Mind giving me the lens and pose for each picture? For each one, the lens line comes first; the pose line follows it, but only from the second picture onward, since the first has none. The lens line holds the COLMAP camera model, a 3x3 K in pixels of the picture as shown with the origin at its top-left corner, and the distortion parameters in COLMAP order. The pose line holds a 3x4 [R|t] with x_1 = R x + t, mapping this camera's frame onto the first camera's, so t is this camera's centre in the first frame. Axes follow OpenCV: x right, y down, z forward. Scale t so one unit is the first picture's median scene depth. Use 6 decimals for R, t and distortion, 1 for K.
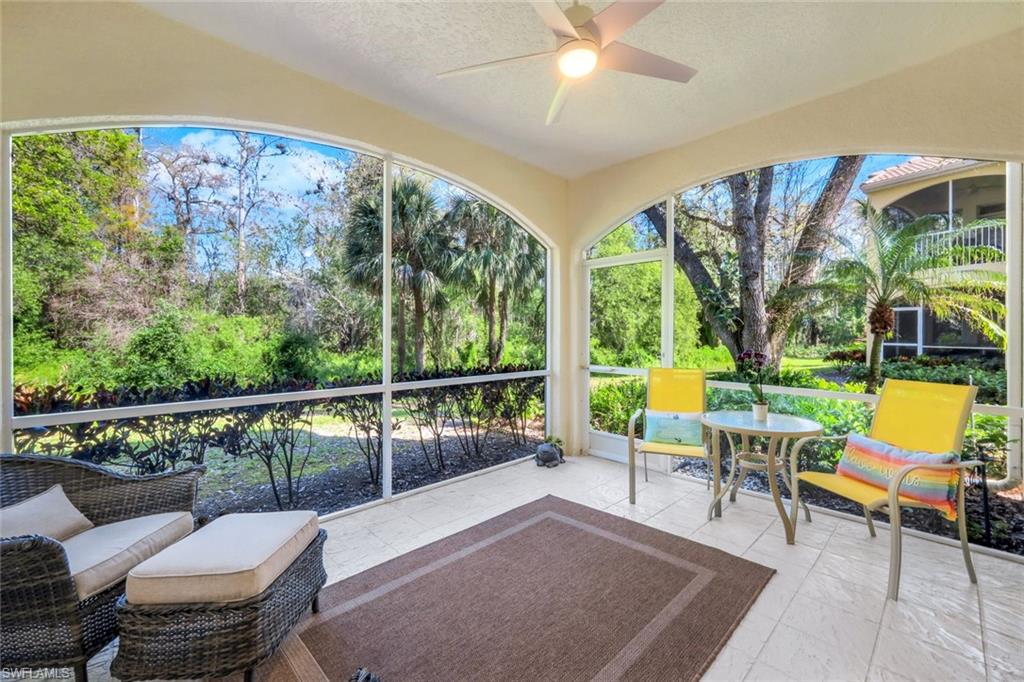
lens RADIAL K [[429.8, 0, 501.2], [0, 429.8, 337.3], [0, 0, 1]] dist [0.006810, 0.000055]
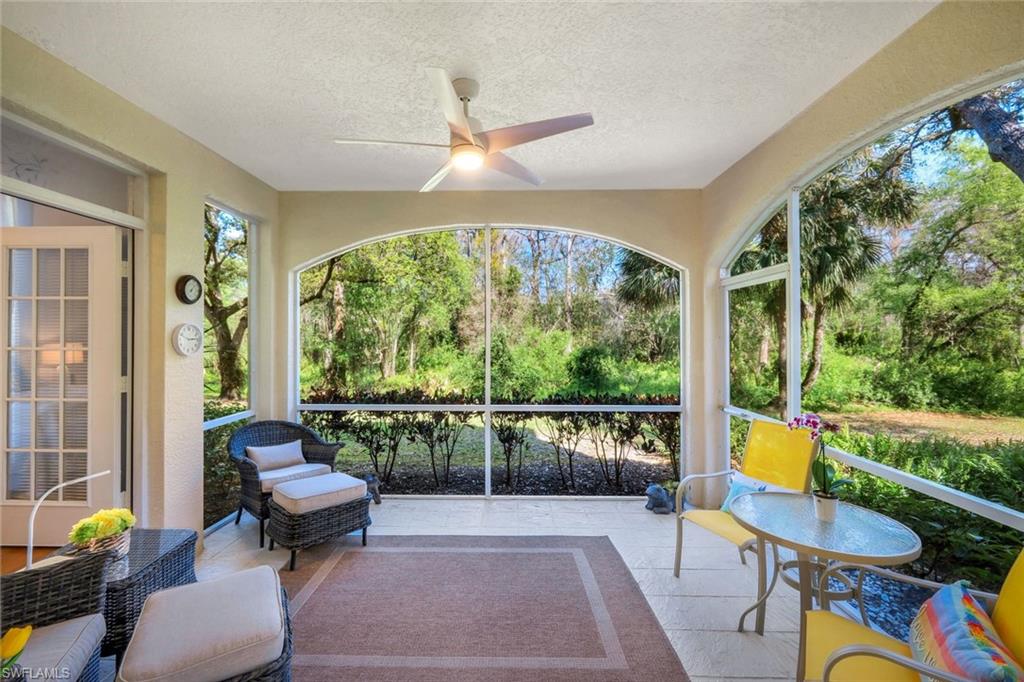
lens RADIAL K [[429.8, 0, 501.2], [0, 429.8, 337.3], [0, 0, 1]] dist [0.006810, 0.000055]
pose [[0.697629, -0.004655, -0.716444, 0.527981], [-0.002156, 0.999961, -0.008597, -0.062159], [0.716456, 0.007542, 0.697591, 0.115581]]
